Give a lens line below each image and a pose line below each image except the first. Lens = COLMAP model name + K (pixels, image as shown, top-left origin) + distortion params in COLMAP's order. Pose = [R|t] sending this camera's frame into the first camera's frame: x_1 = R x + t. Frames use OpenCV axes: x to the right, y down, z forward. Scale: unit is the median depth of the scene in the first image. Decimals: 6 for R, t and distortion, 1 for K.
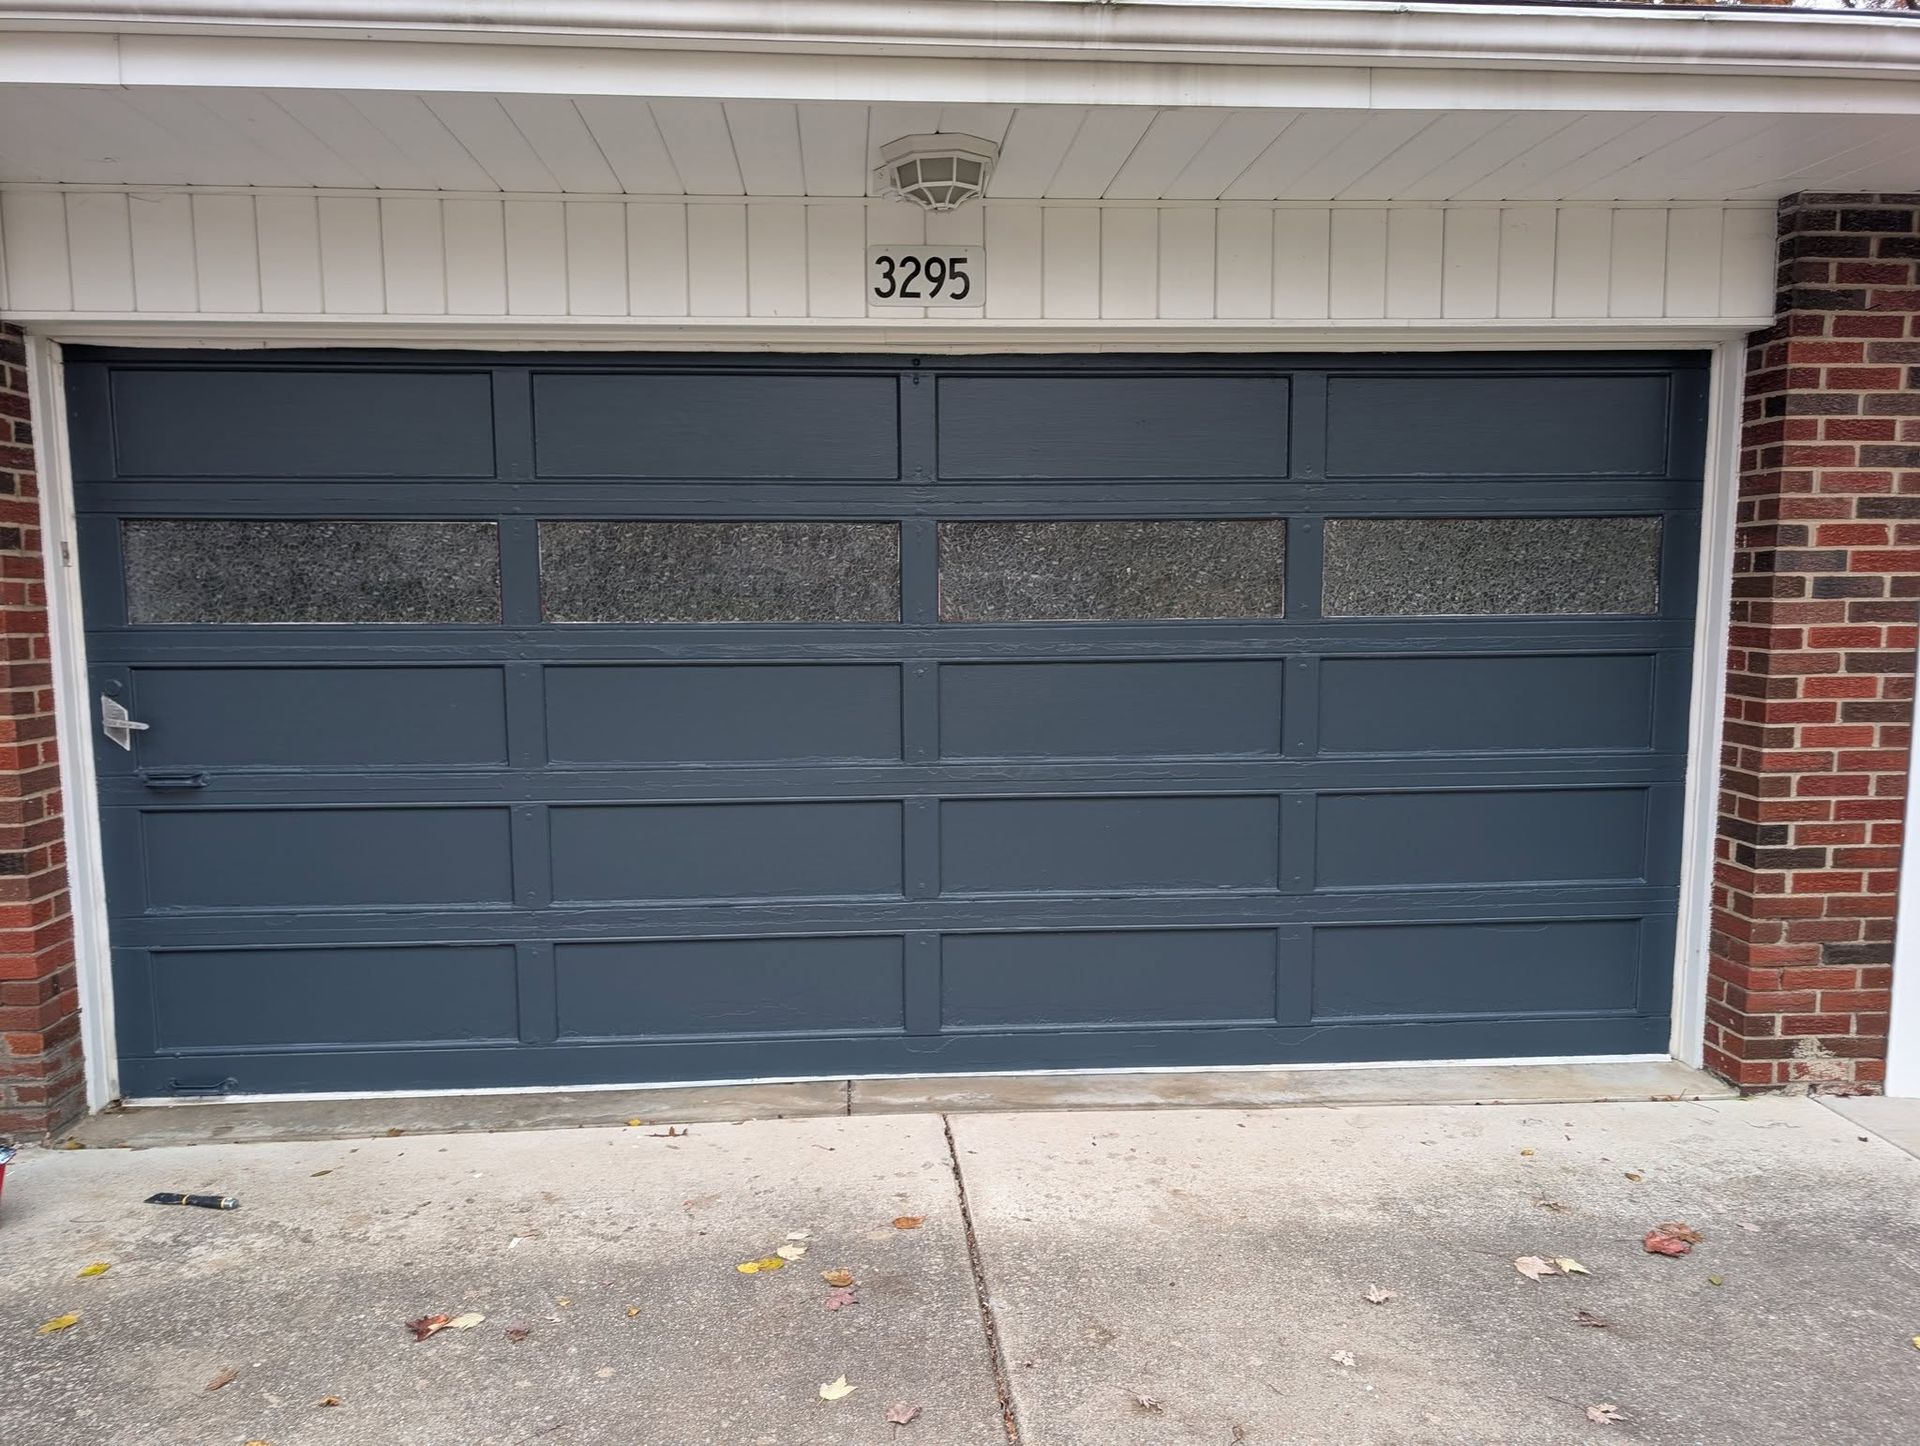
lens RADIAL K [[1353.5, 0, 961.3], [0, 1353.5, 699.7], [0, 0, 1]] dist [0.032220, -0.013163]
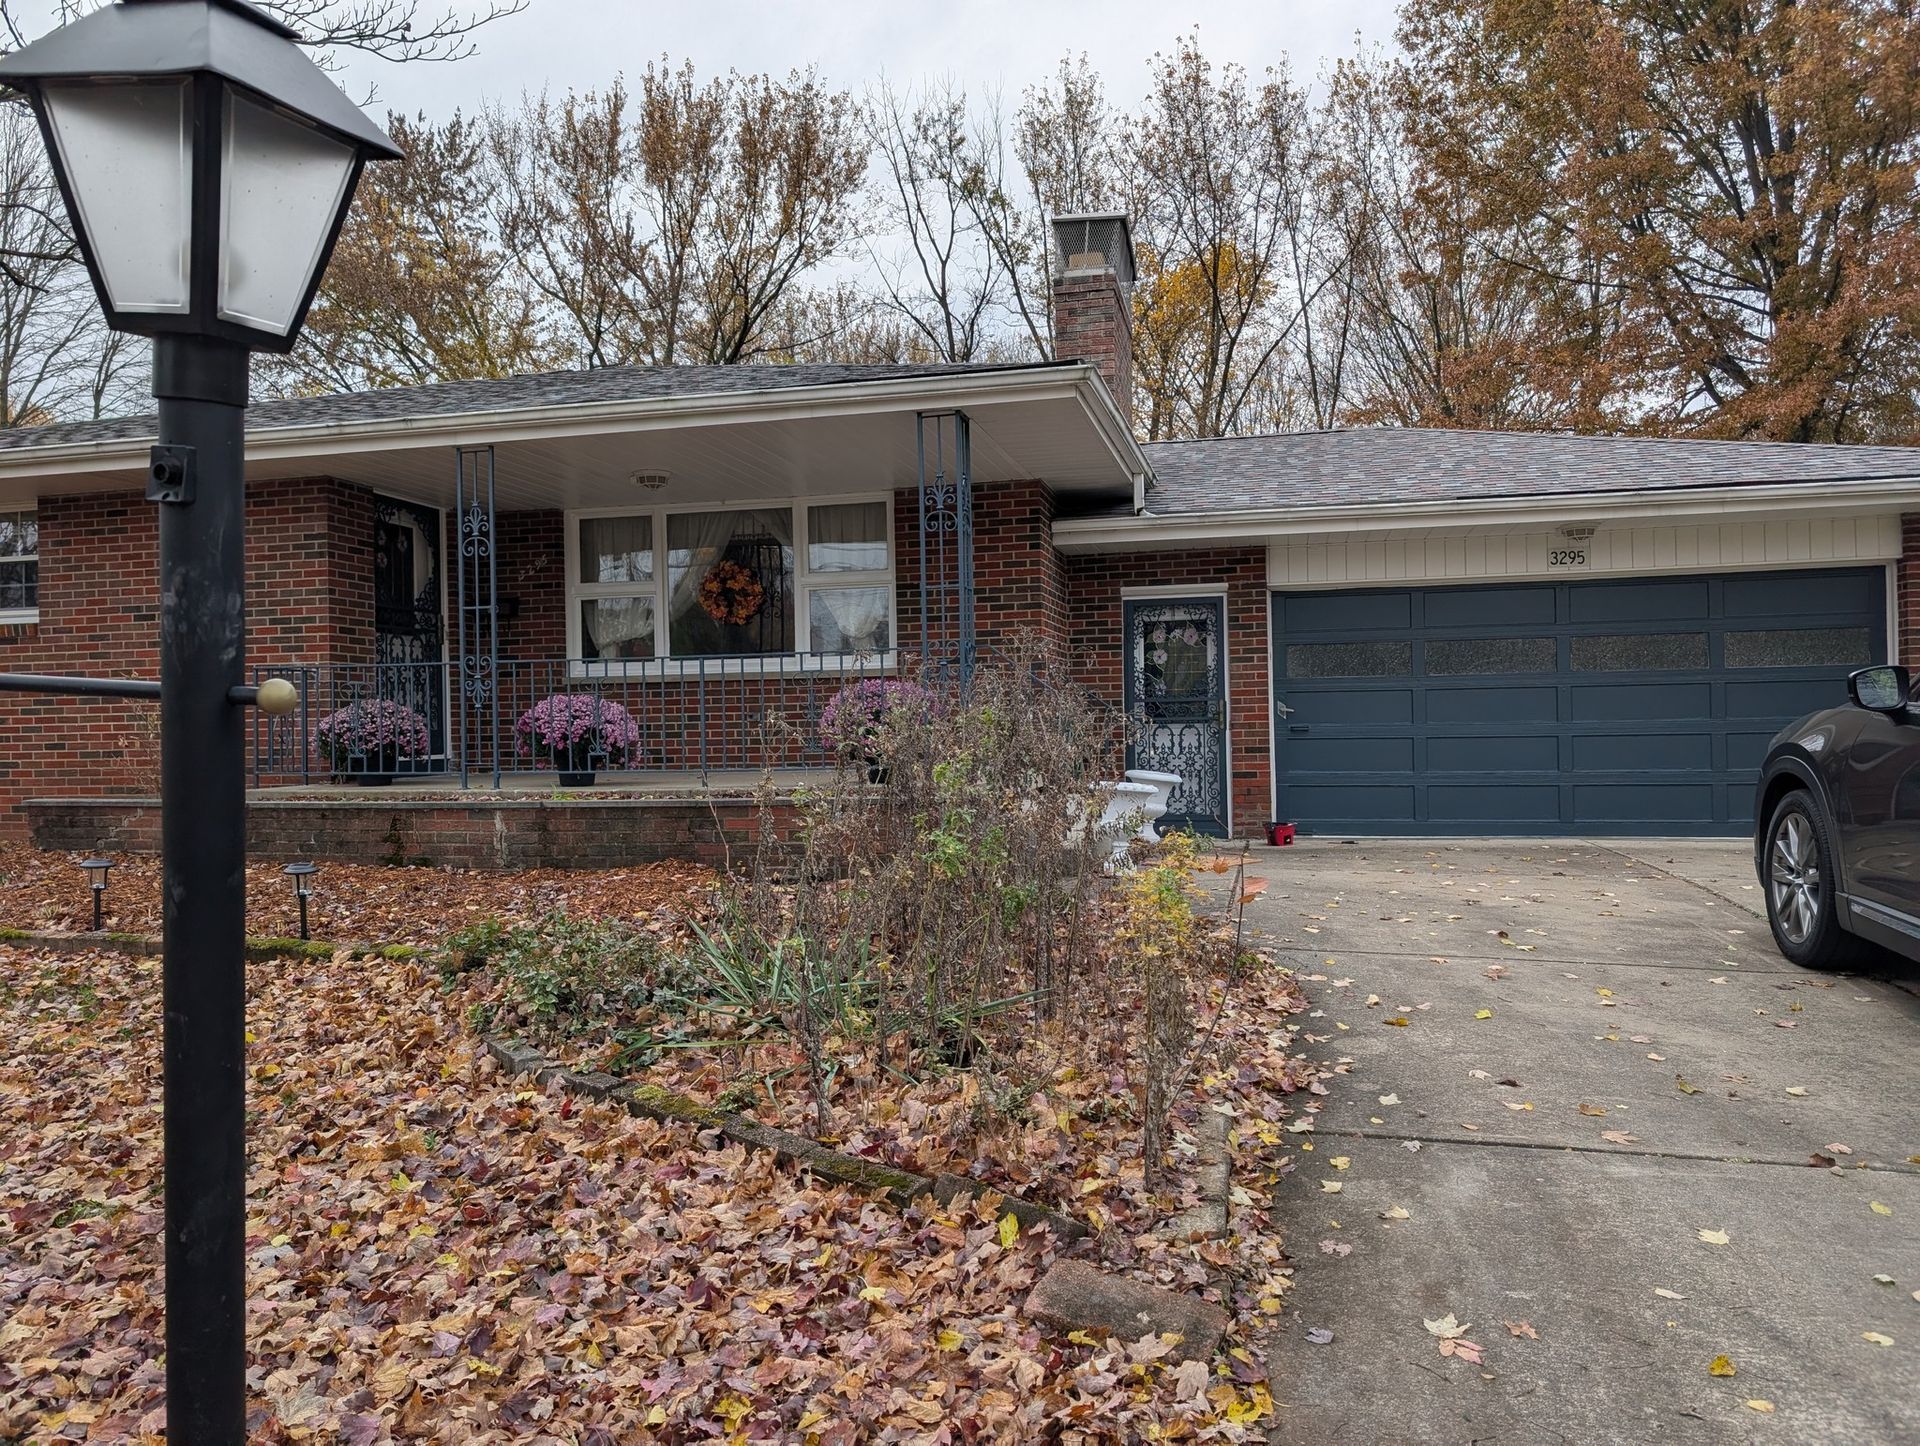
lens RADIAL K [[1353.5, 0, 961.3], [0, 1353.5, 699.7], [0, 0, 1]] dist [0.032220, -0.013163]
pose [[0.950872, -0.016645, -0.309138, -0.359692], [-0.015846, 0.994628, -0.102293, 0.320552], [0.309180, 0.102166, 0.945500, -2.142016]]
